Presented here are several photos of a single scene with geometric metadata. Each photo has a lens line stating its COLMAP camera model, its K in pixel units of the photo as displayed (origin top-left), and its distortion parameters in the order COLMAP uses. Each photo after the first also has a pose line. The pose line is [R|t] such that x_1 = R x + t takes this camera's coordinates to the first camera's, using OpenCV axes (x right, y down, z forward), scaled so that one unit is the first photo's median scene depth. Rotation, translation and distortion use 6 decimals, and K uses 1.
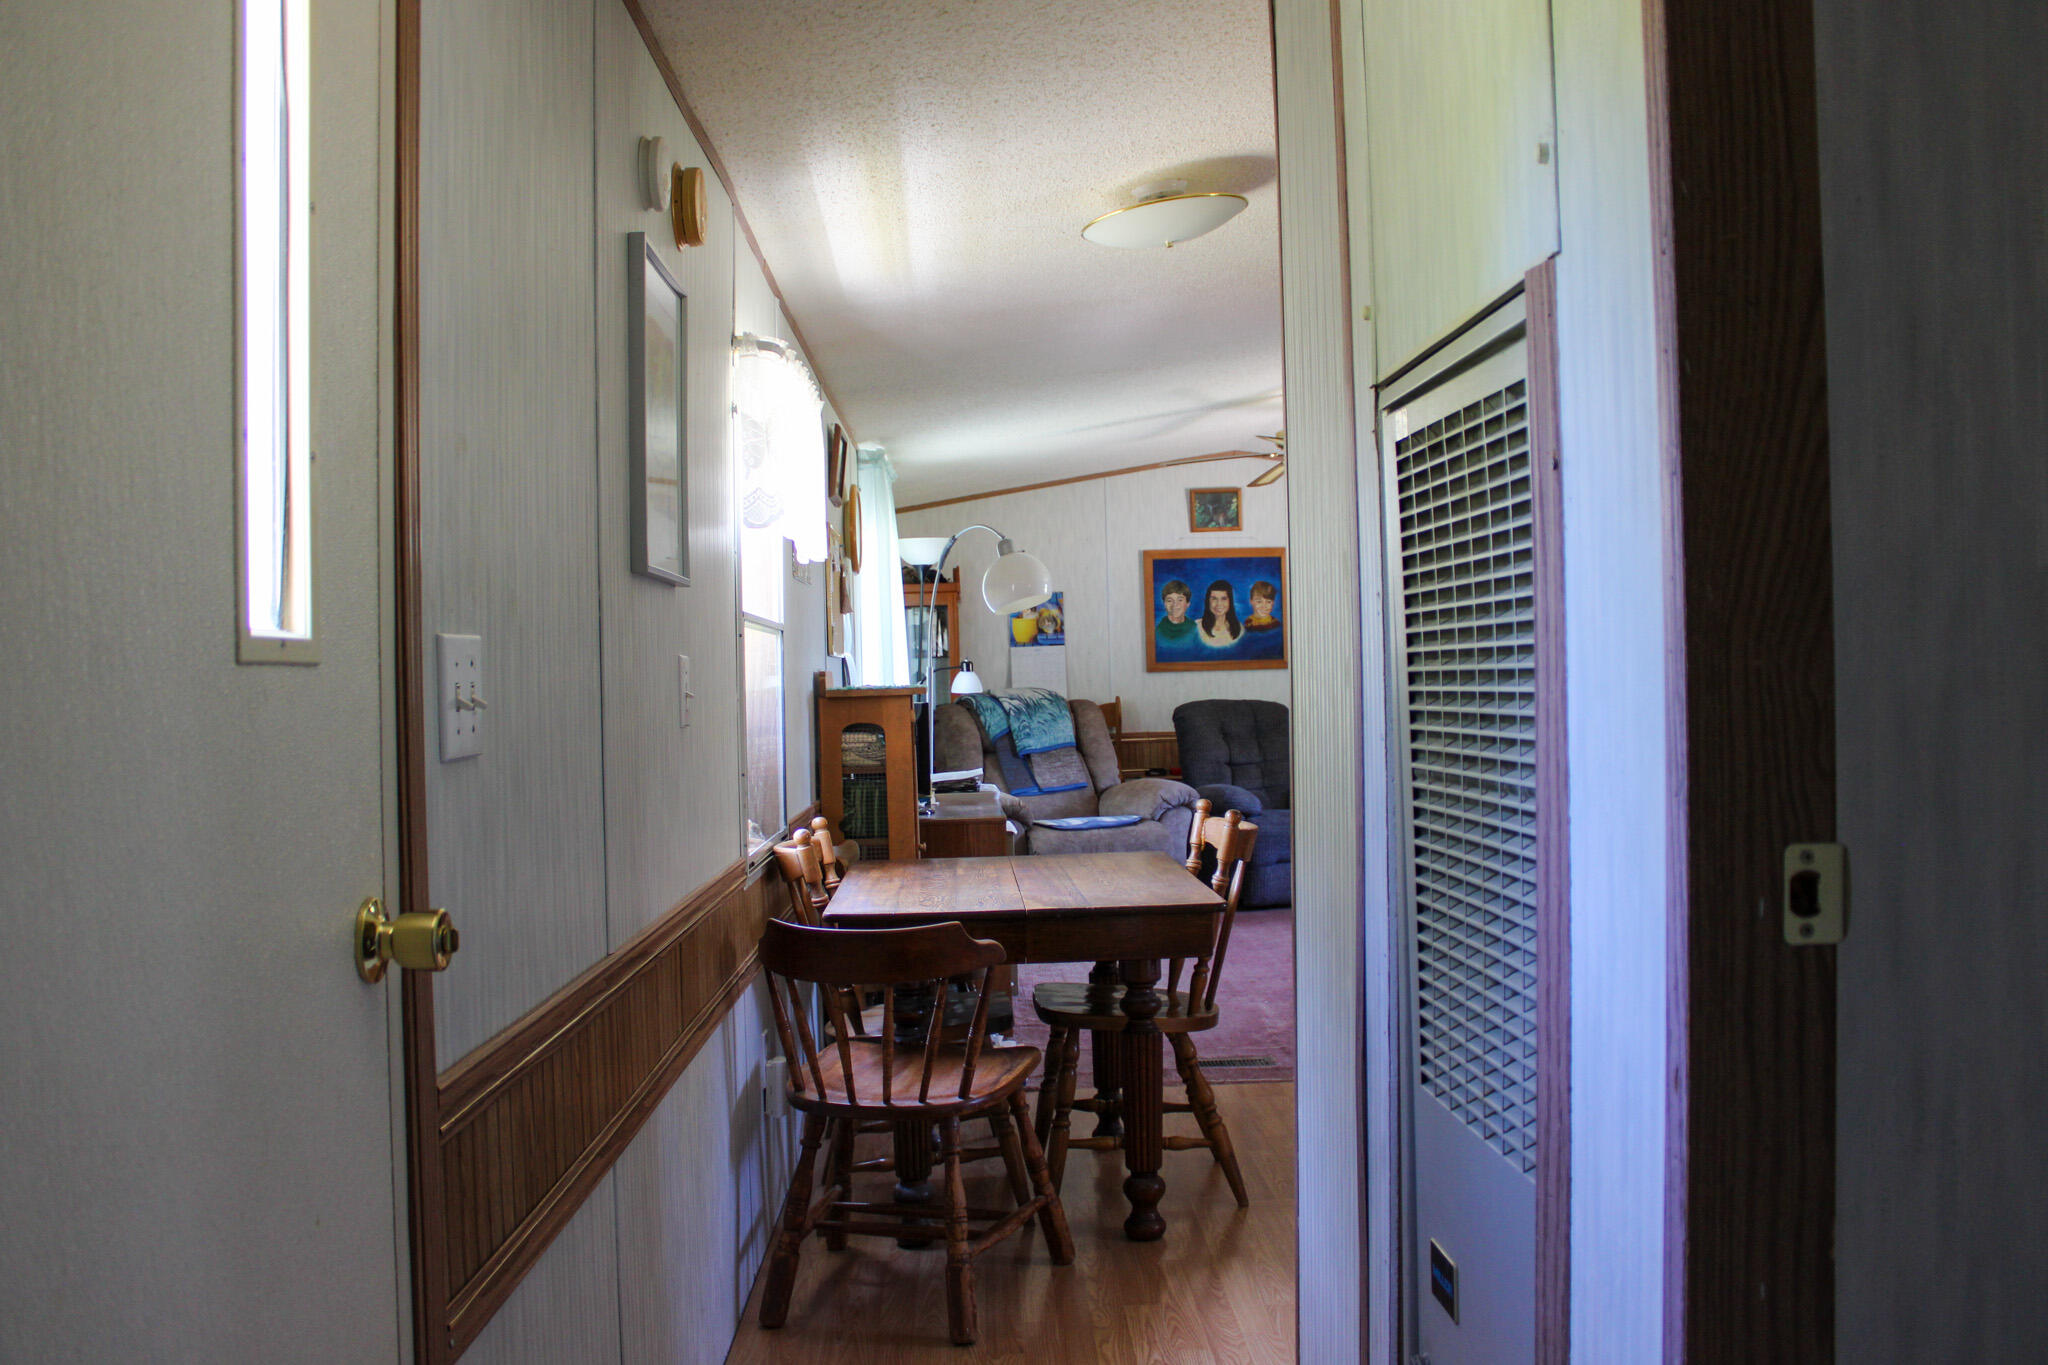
lens RADIAL K [[1752.4, 0, 1023.1], [0, 1752.4, 684.2], [0, 0, 1]] dist [-0.087078, 0.002540]
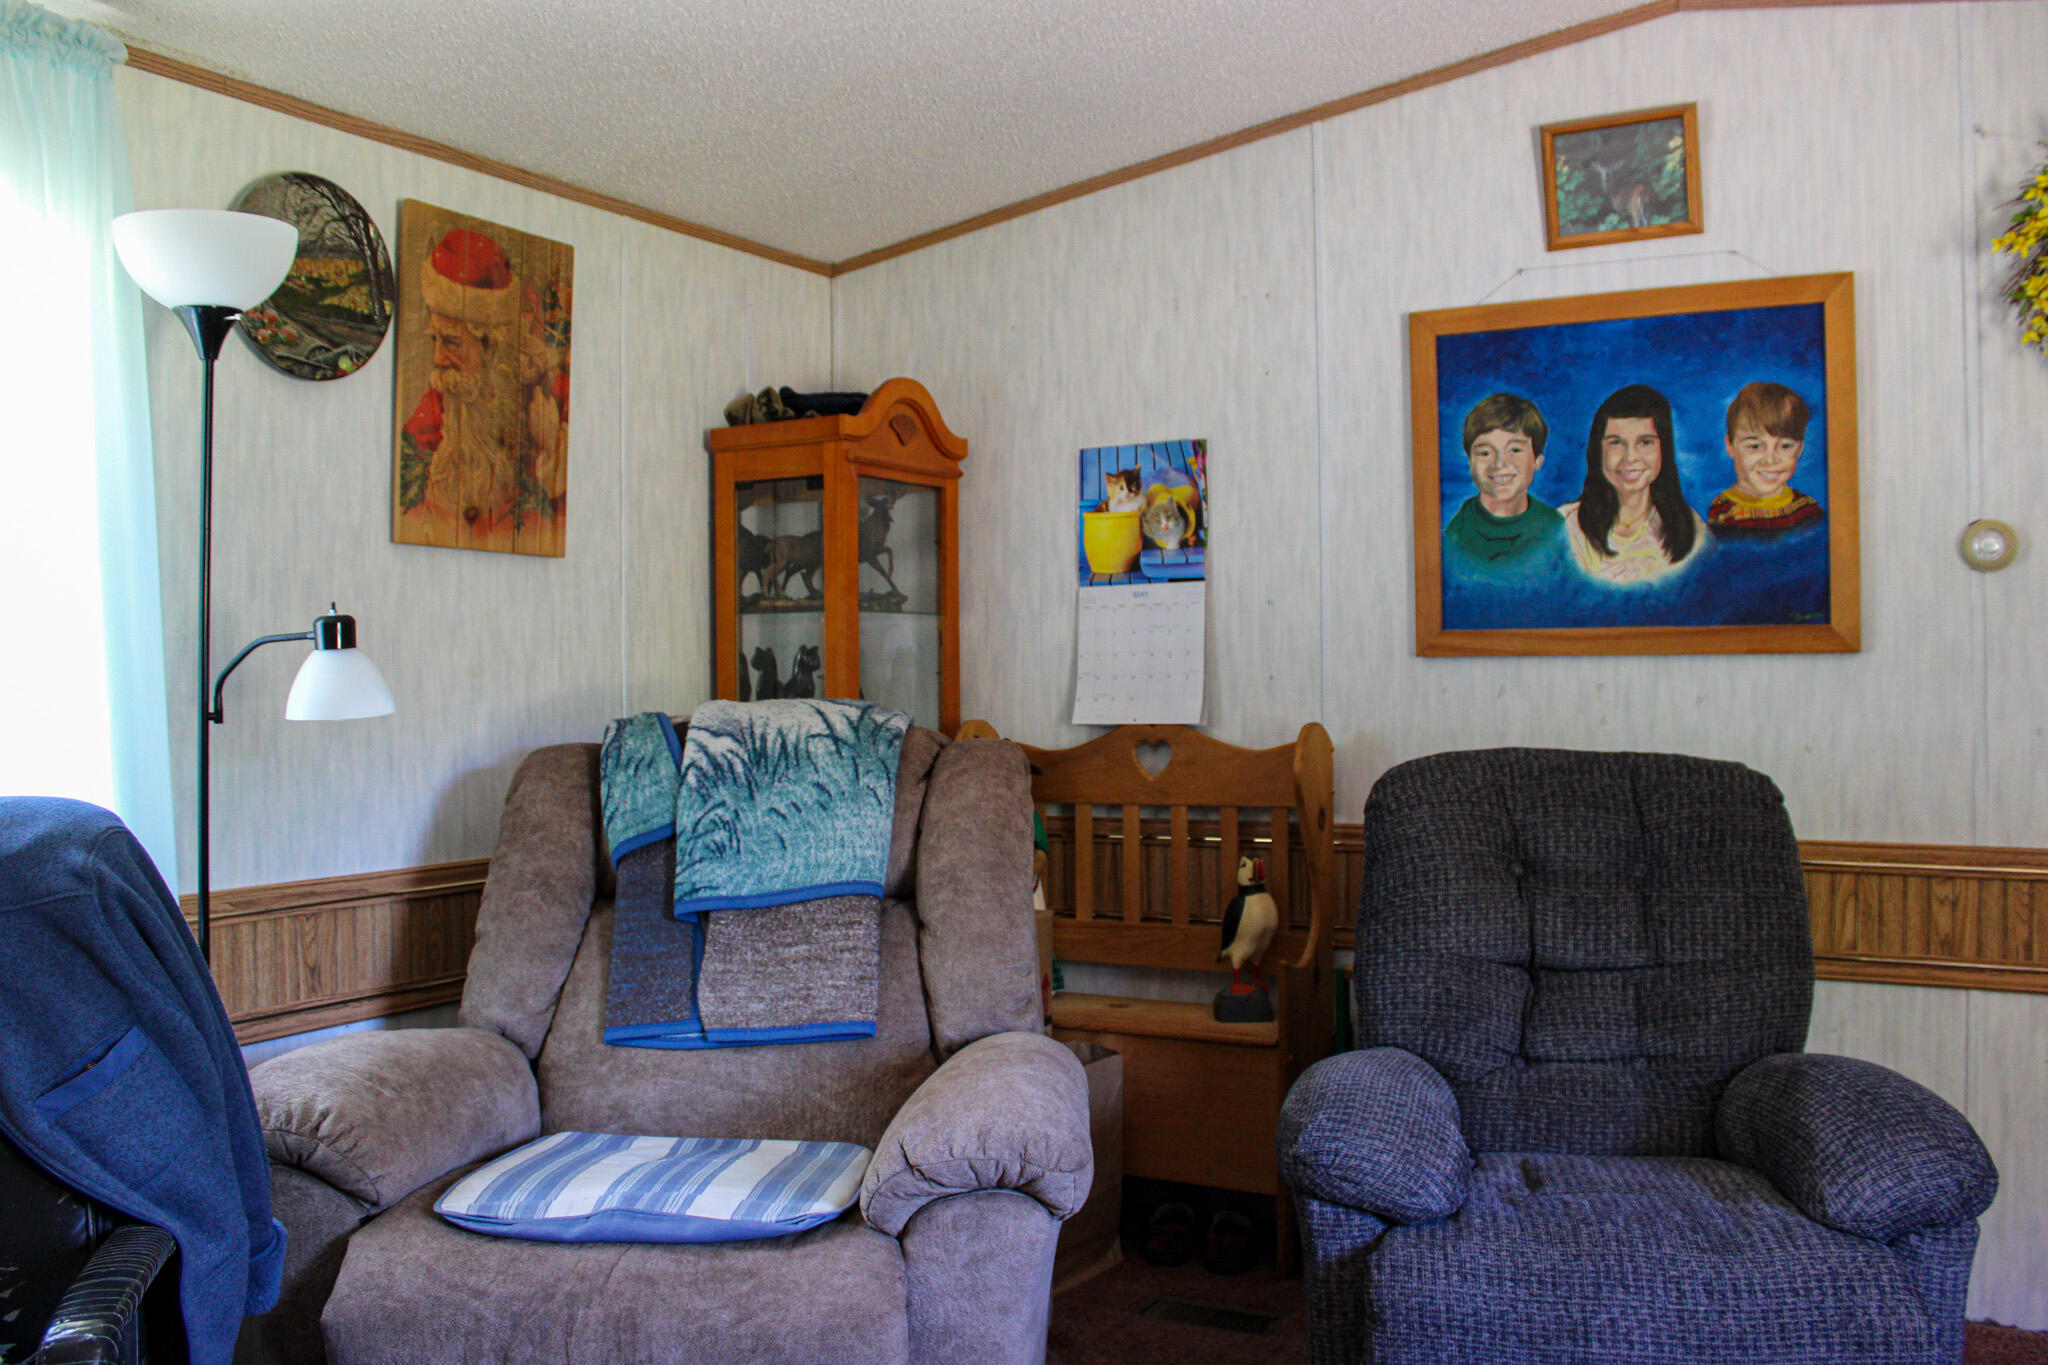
lens RADIAL K [[1752.4, 0, 1026.4], [0, 1752.4, 677.1], [0, 0, 1]] dist [-0.087078, 0.002540]
pose [[0.855052, 0.024731, -0.517952, 0.186192], [-0.015865, 0.999642, 0.021541, -0.008979], [0.518299, -0.010201, 0.855138, 0.656320]]
